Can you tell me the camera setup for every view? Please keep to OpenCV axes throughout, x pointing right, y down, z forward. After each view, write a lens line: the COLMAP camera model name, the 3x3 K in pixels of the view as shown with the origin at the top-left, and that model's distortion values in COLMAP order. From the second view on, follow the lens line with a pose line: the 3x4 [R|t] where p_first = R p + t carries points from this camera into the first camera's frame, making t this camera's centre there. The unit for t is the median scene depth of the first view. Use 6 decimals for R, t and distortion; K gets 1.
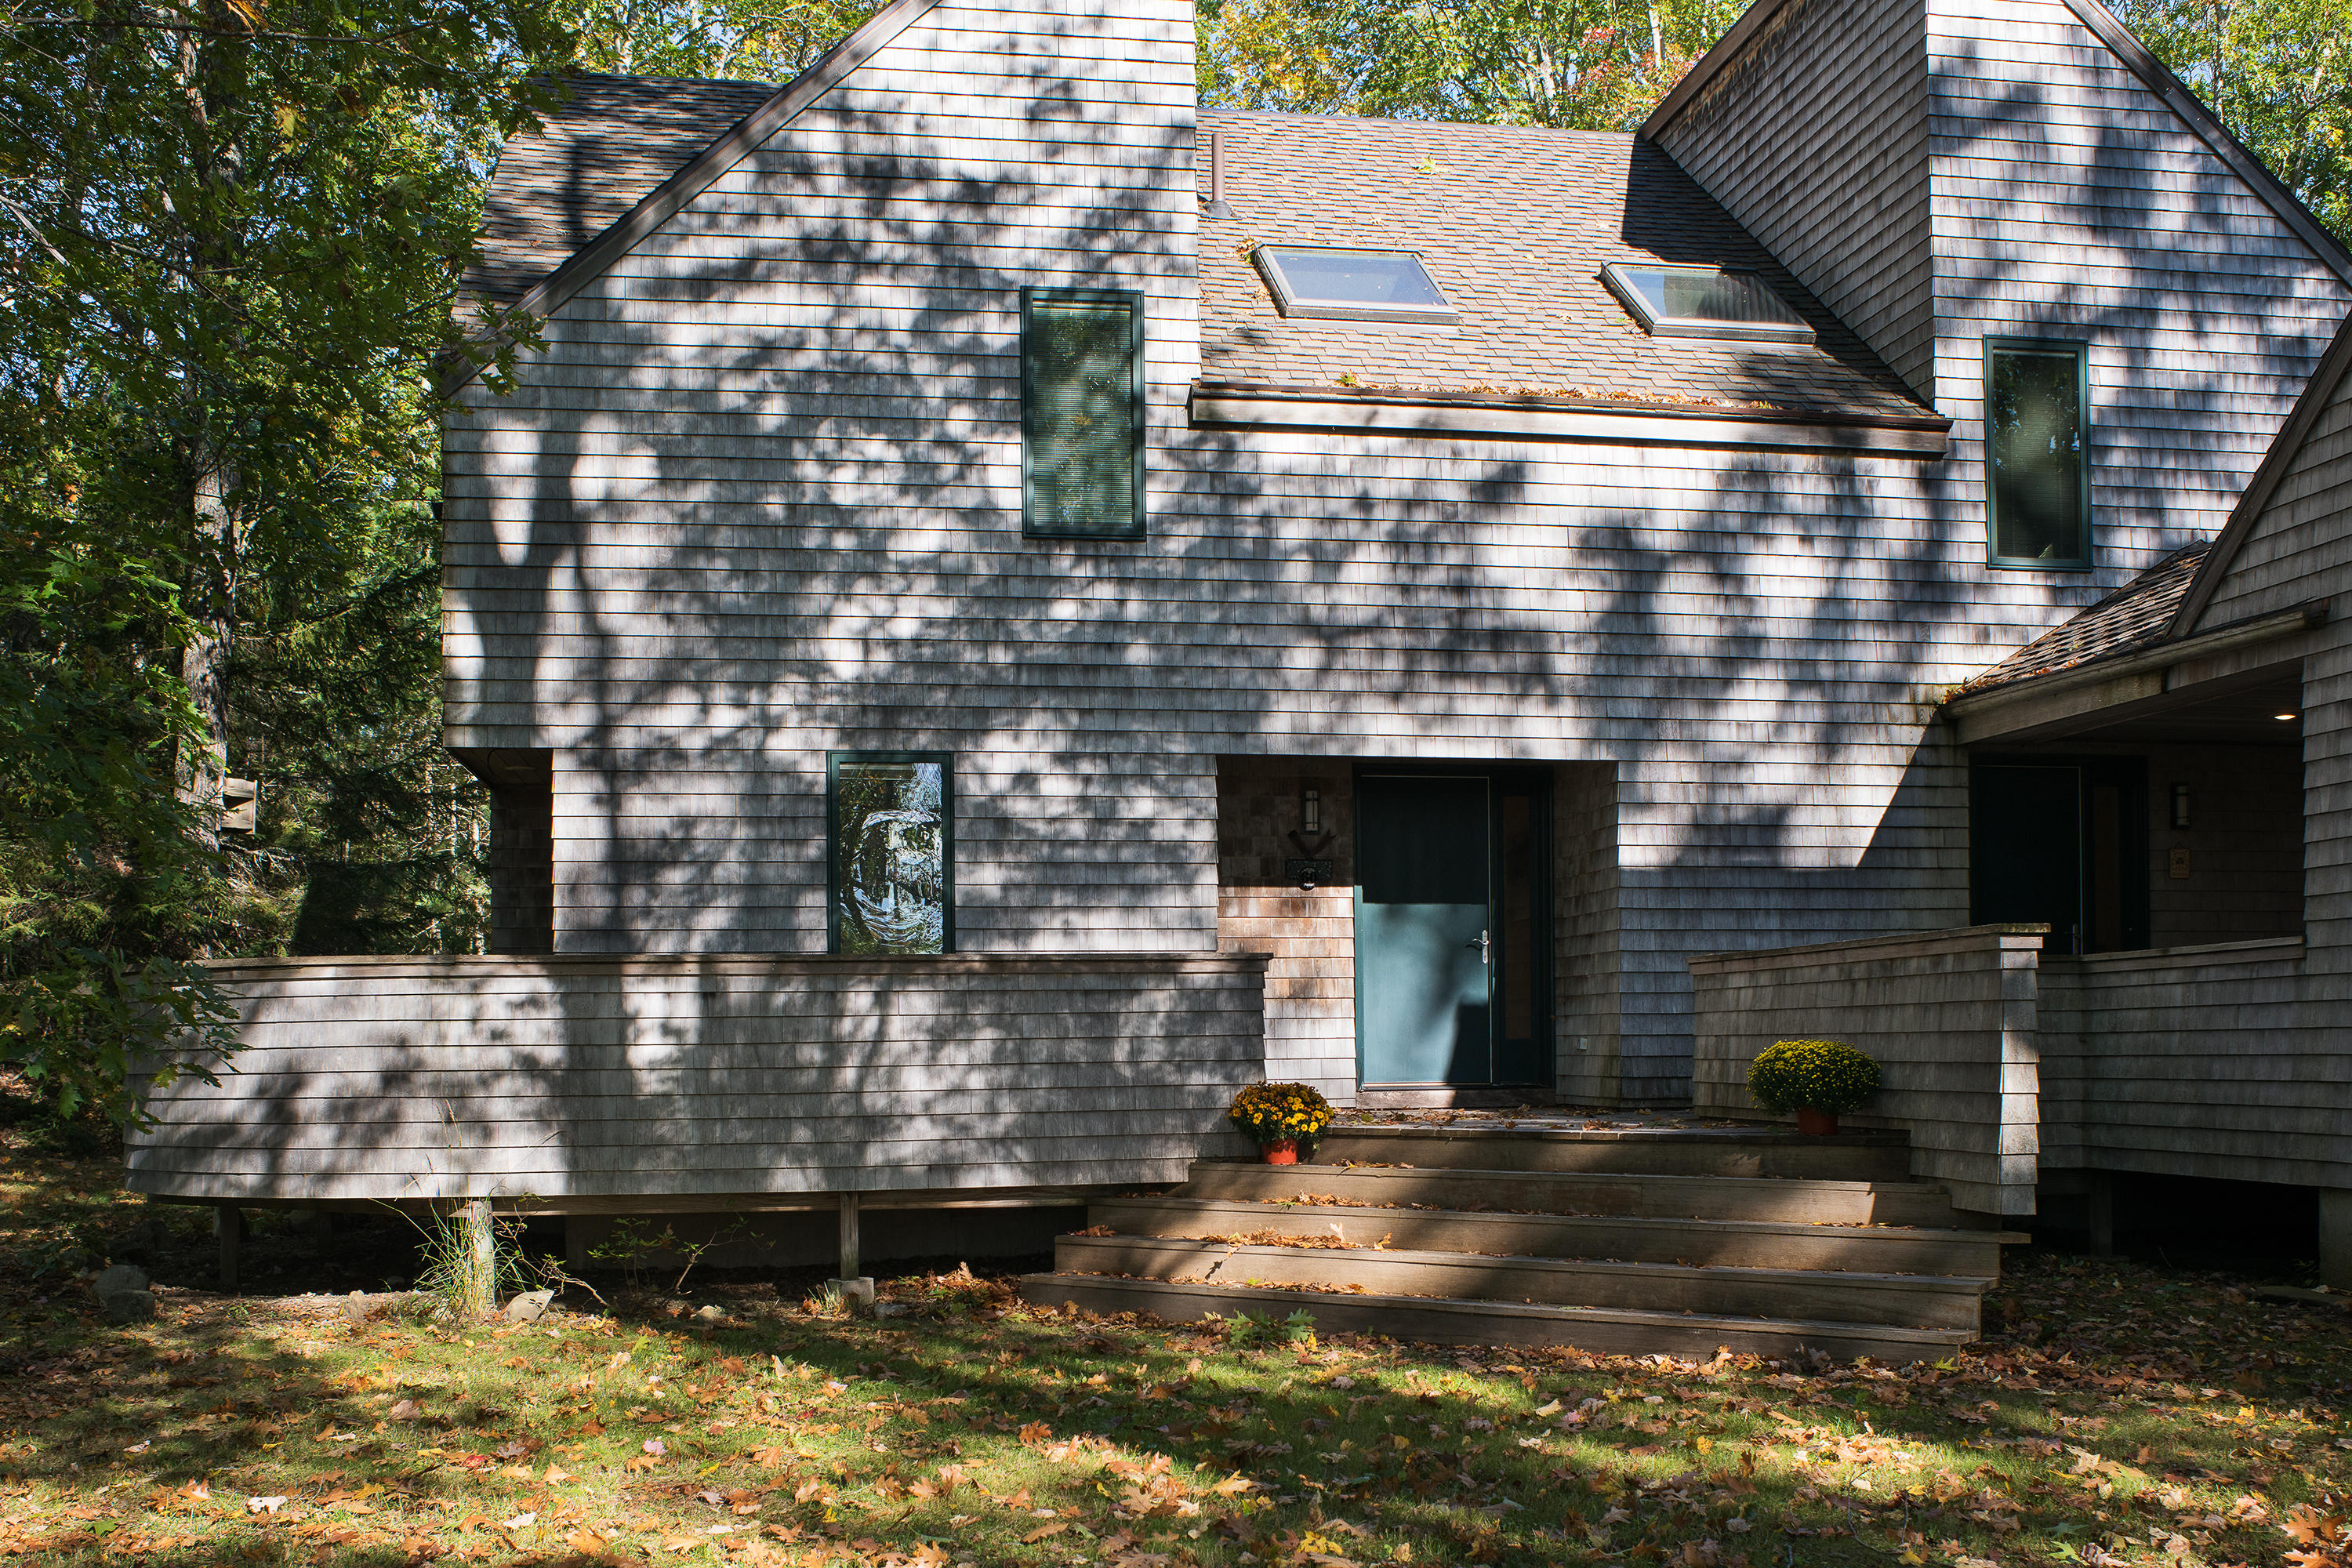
lens RADIAL K [[2360.0, 0, 1176.0], [0, 2360.0, 784.0], [0, 0, 1]] dist [-0.087975, -0.000520]
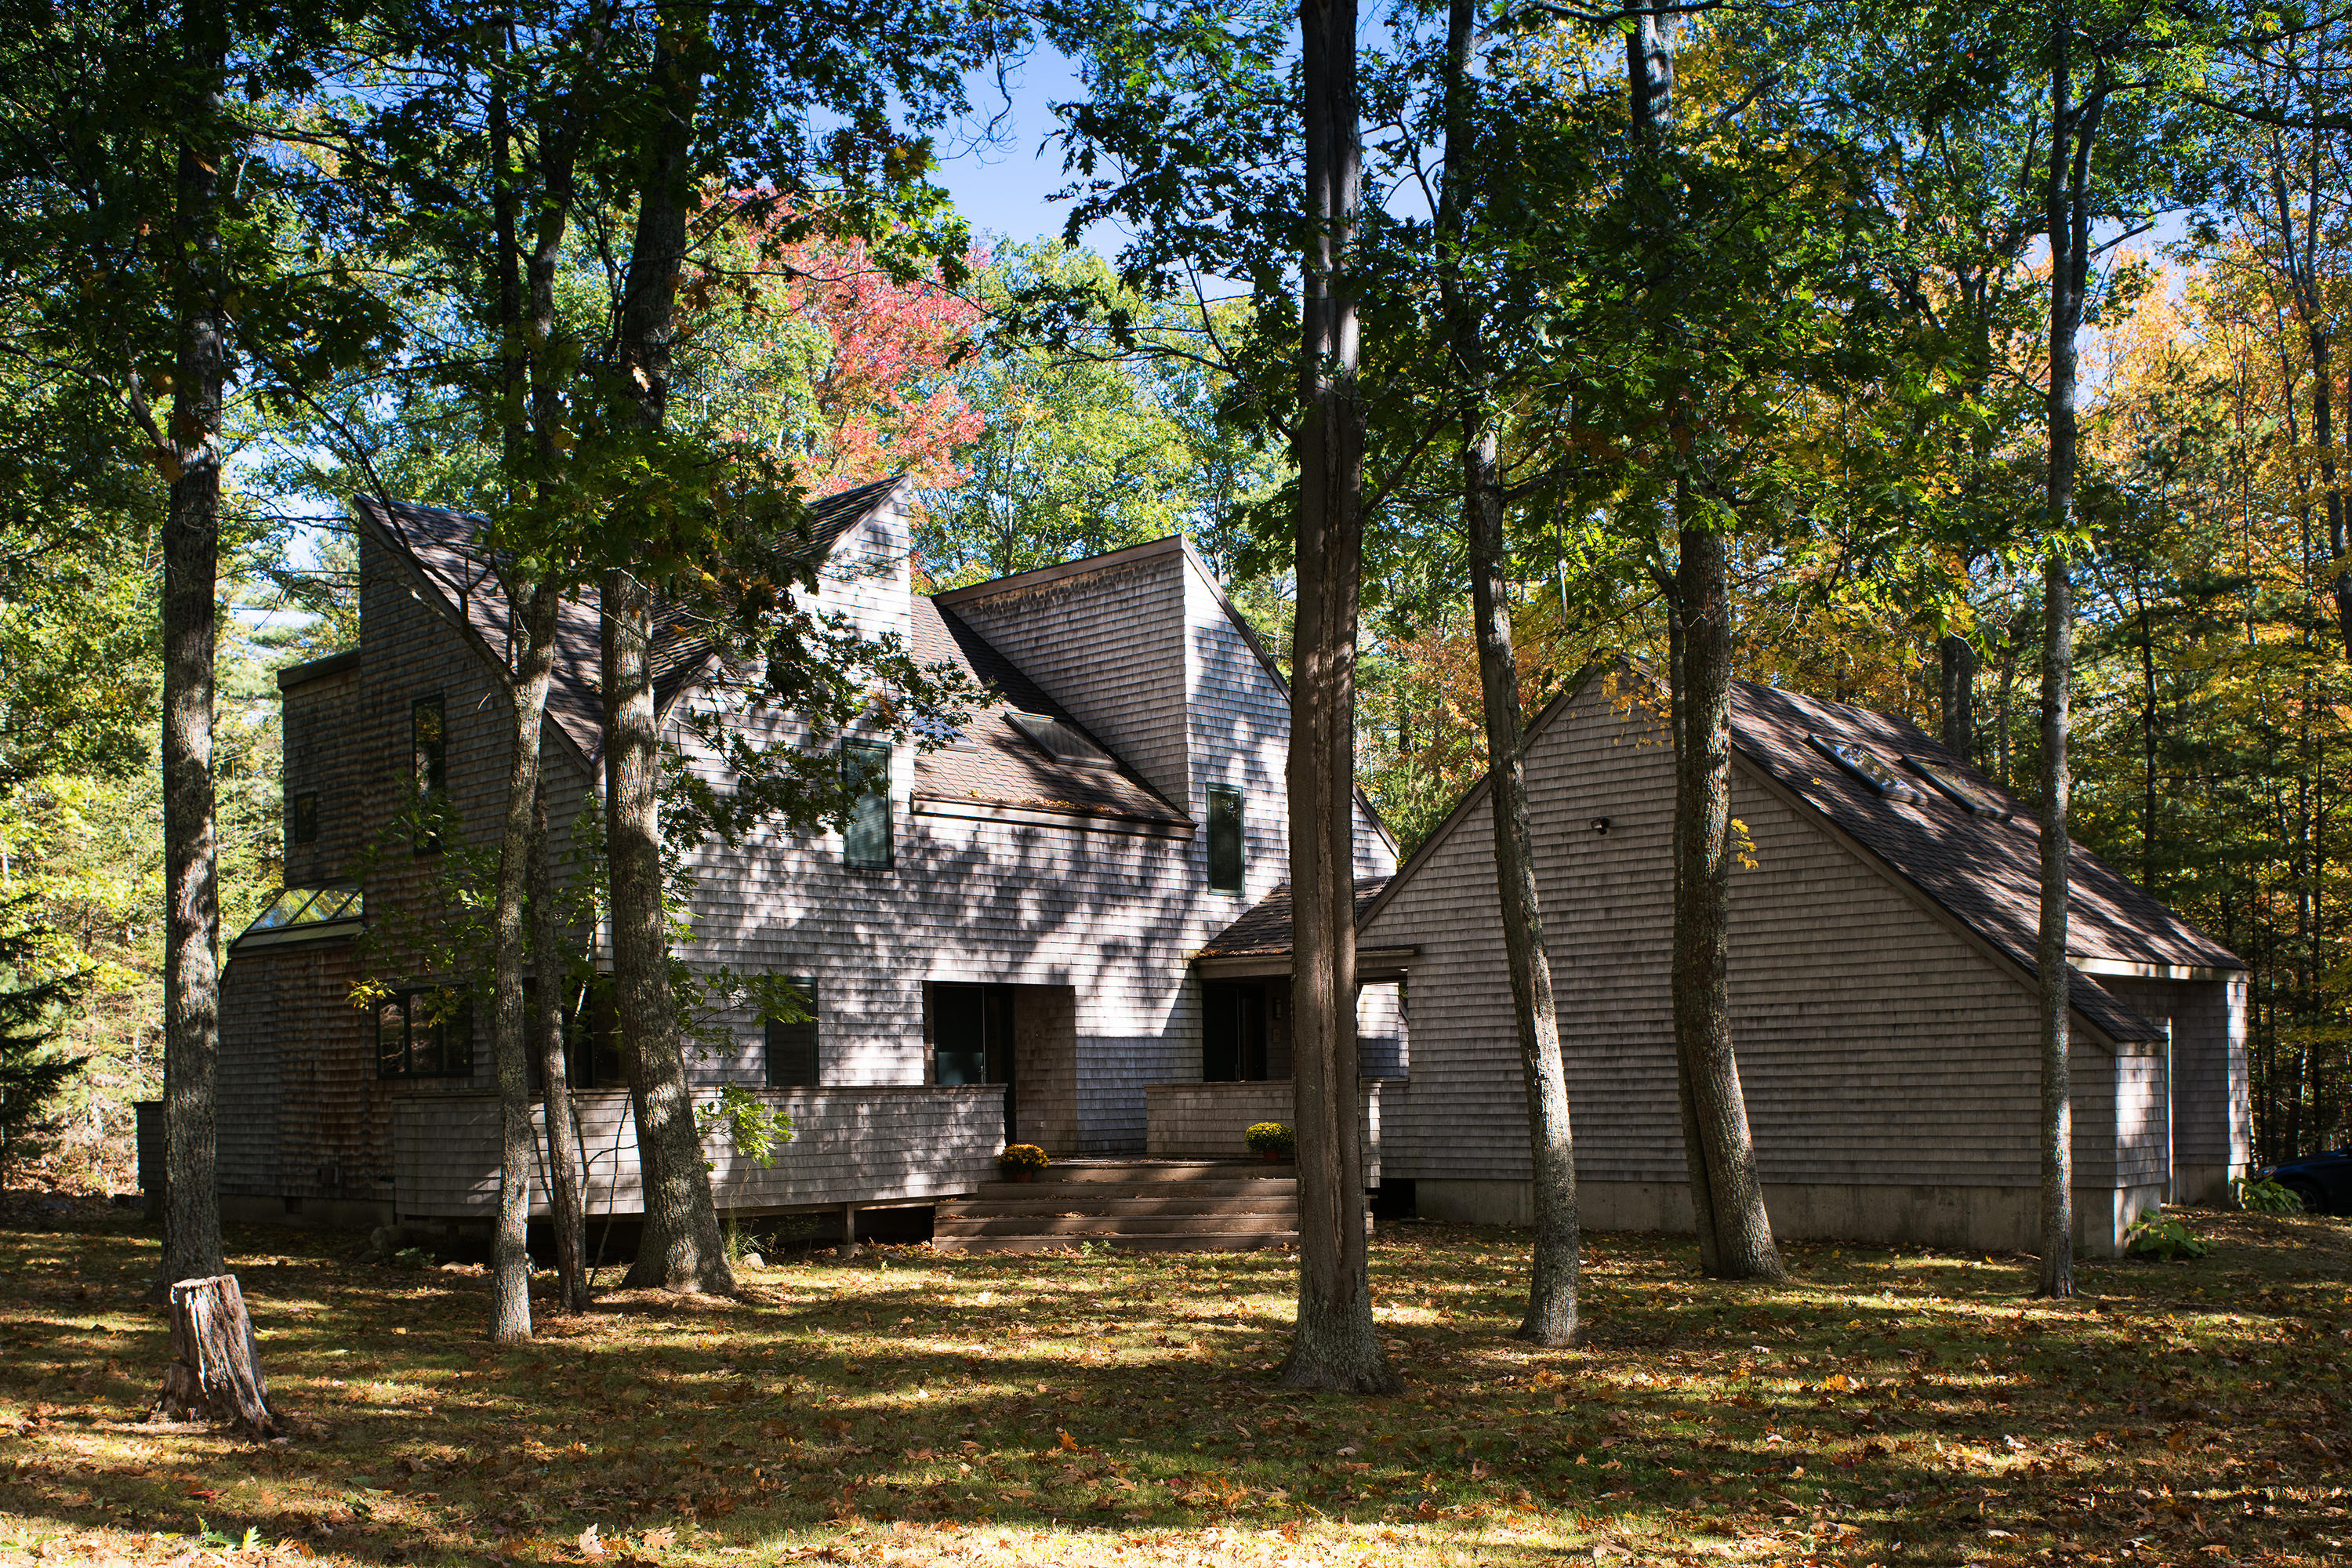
lens RADIAL K [[2579.4, 0, 1176.0], [0, 2579.4, 784.0], [0, 0, 1]] dist [-0.020951, -0.008873]
pose [[0.817233, 0.067114, 0.572386, -1.062864], [-0.059288, 0.997717, -0.032336, -0.120015], [-0.573250, -0.007510, 0.819346, -0.915290]]
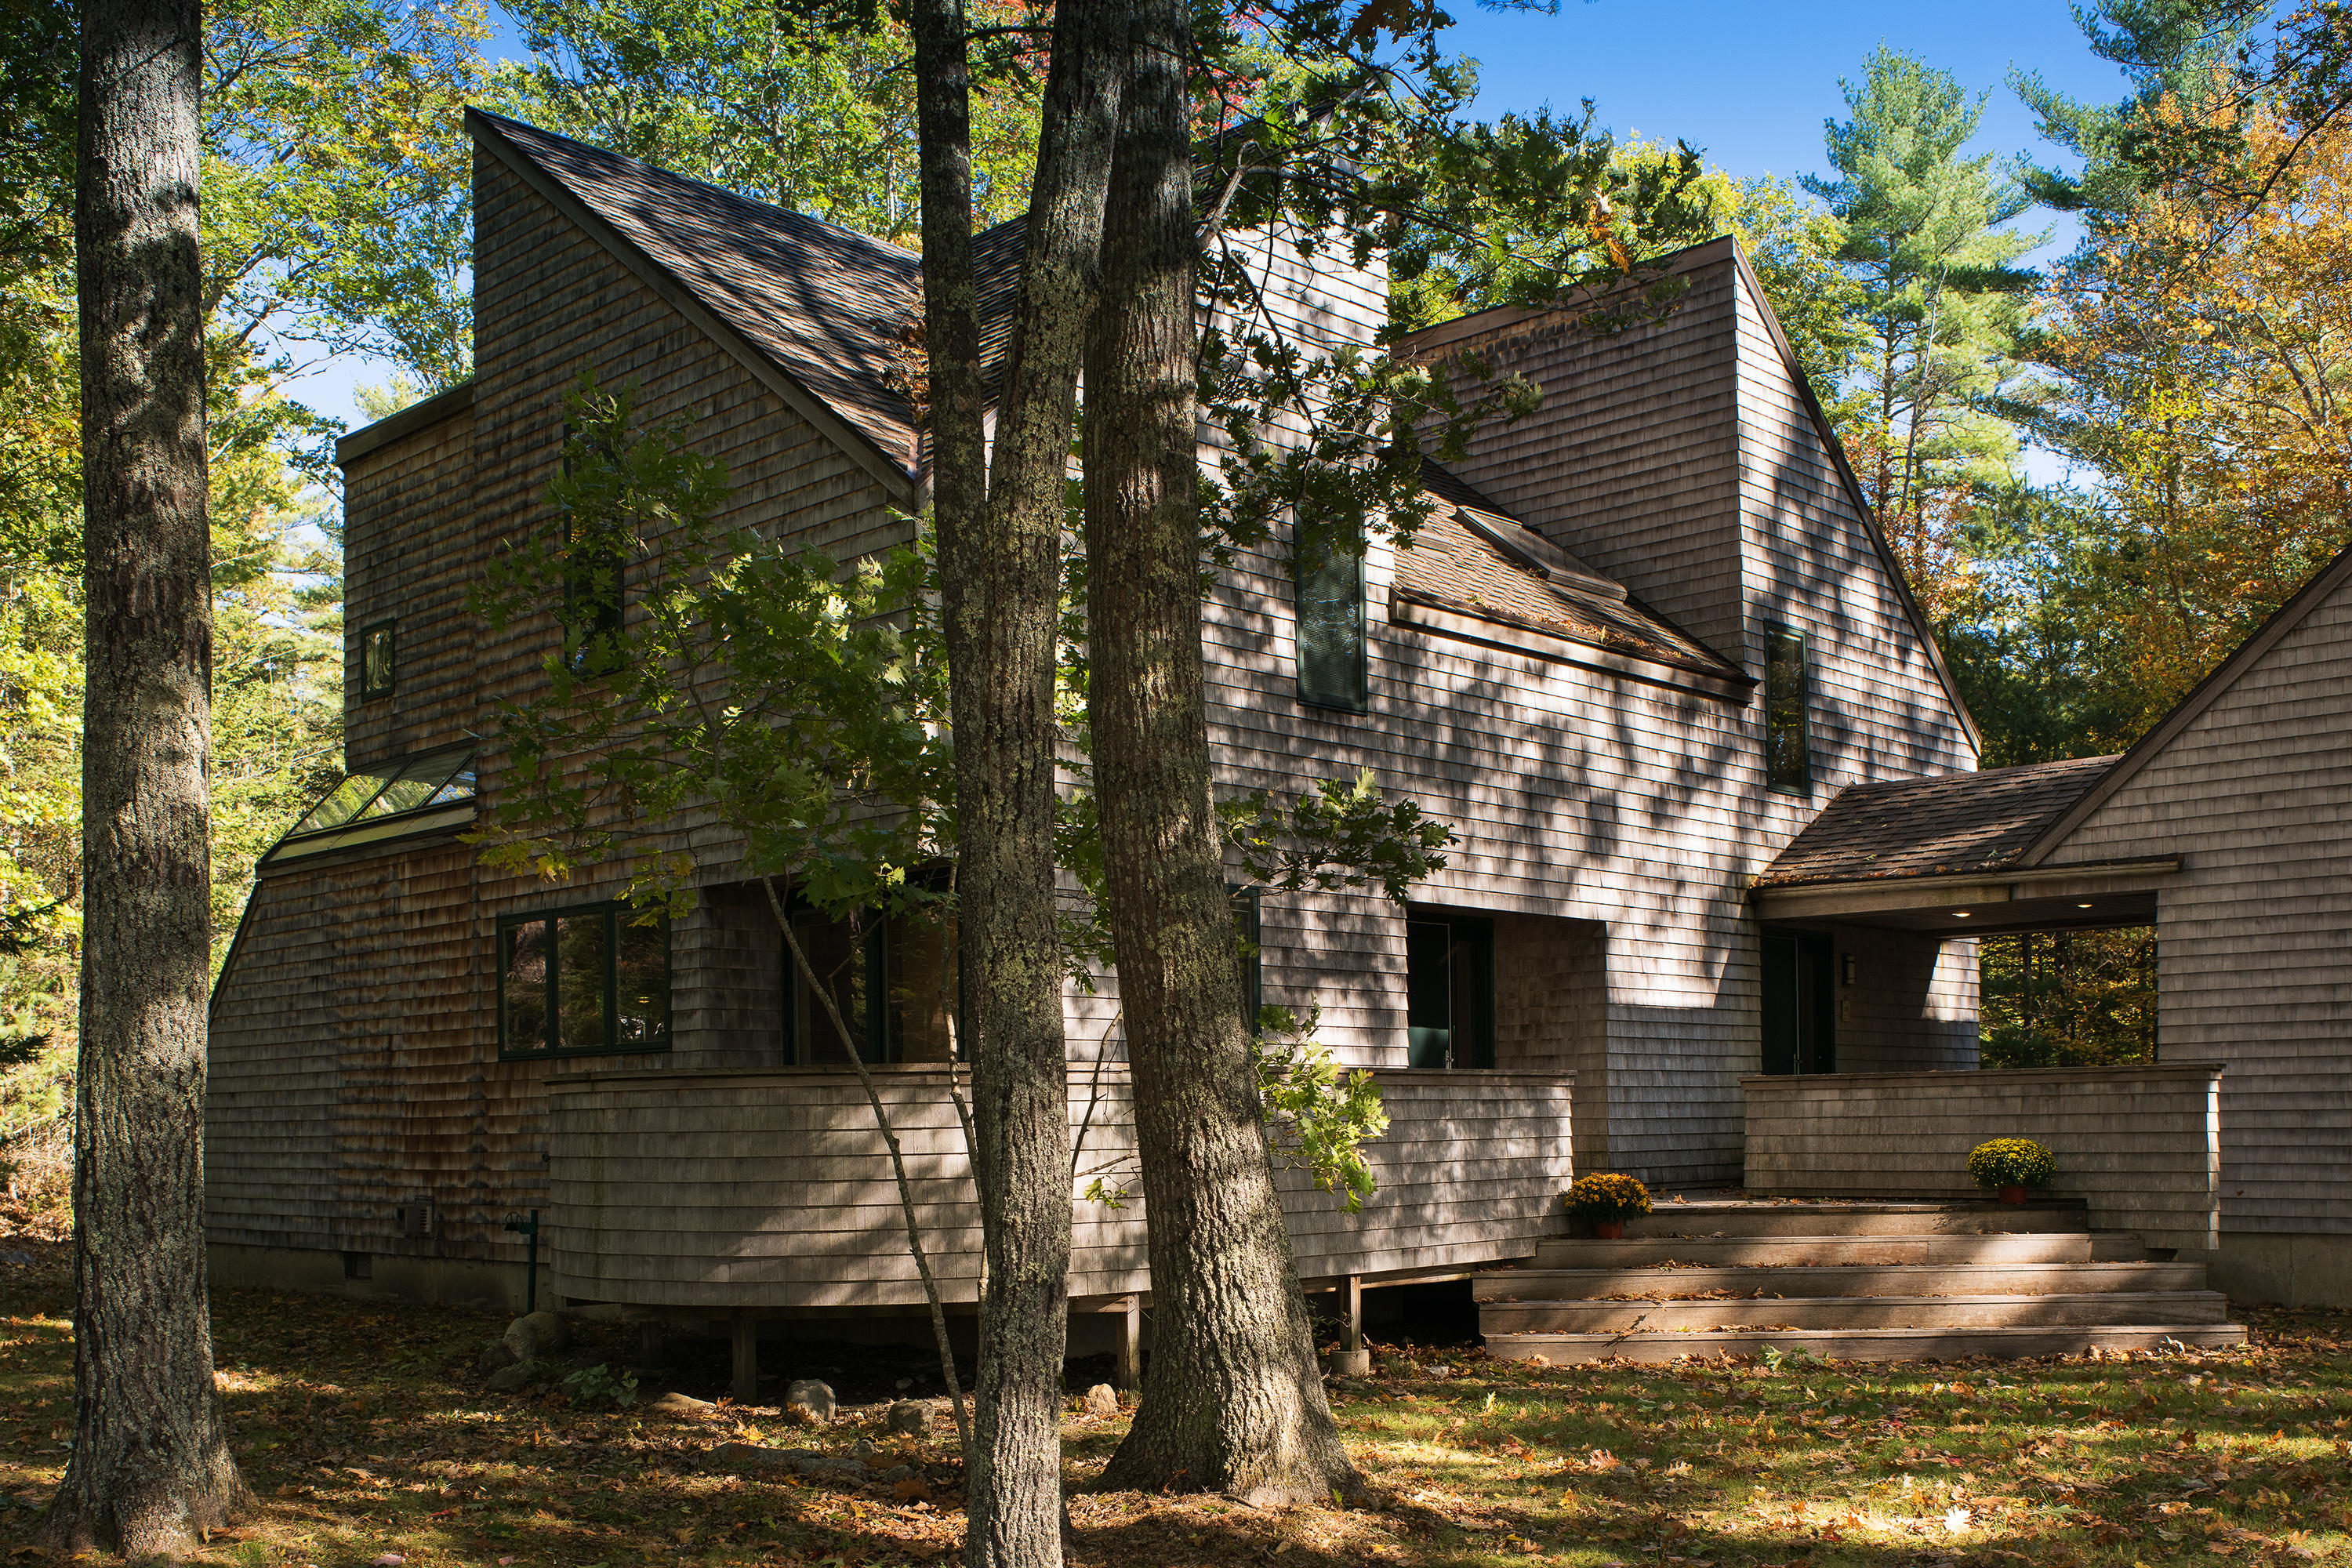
lens RADIAL K [[2360.0, 0, 1176.0], [0, 2360.0, 784.0], [0, 0, 1]] dist [-0.087975, -0.000520]
pose [[0.808568, 0.085971, 0.582088, -0.772002], [-0.063080, 0.996232, -0.059515, 0.007176], [-0.585011, 0.011404, 0.810945, 0.098453]]
